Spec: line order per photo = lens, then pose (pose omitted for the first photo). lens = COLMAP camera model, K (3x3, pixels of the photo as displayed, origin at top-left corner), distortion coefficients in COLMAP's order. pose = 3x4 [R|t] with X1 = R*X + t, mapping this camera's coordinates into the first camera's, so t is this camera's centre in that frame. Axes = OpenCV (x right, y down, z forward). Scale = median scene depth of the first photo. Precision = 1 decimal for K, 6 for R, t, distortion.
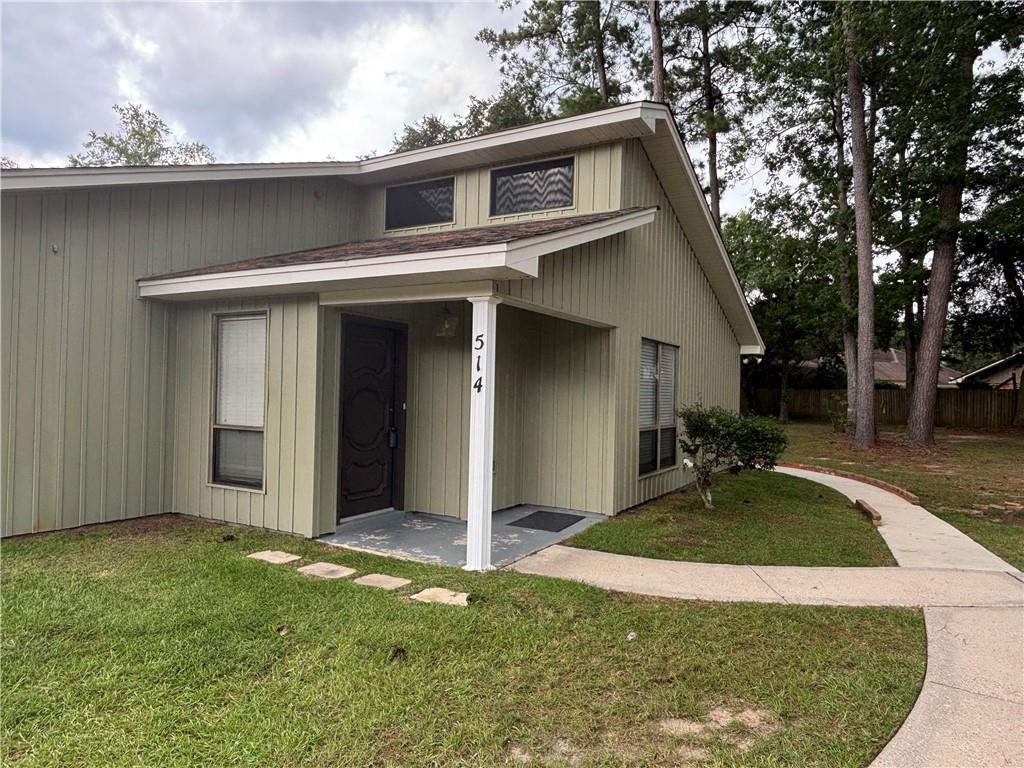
lens RADIAL K [[676.8, 0, 515.1], [0, 676.8, 383.1], [0, 0, 1]] dist [-0.001574, -0.000090]
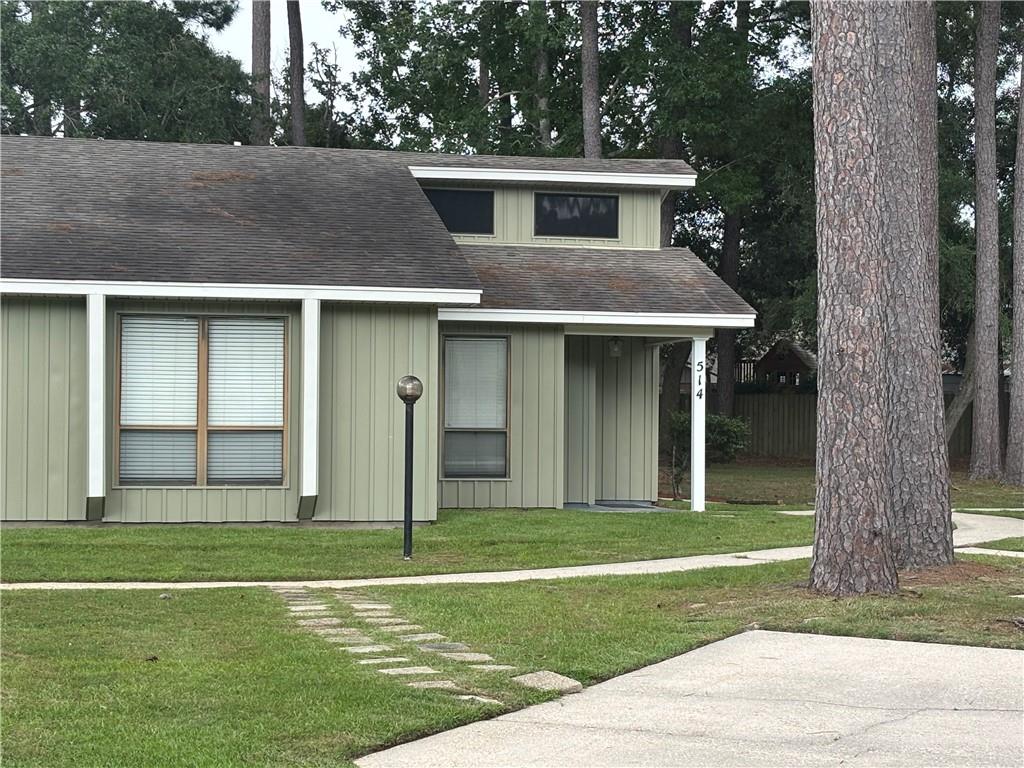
lens RADIAL K [[2113.1, 0, 512.4], [0, 2113.1, 385.6], [0, 0, 1]] dist [0.326484, 0.000000]
pose [[0.770436, -0.002463, 0.637513, -2.213369], [0.001150, 0.999996, 0.002473, -0.018398], [-0.637516, -0.001173, 0.770436, -1.573069]]
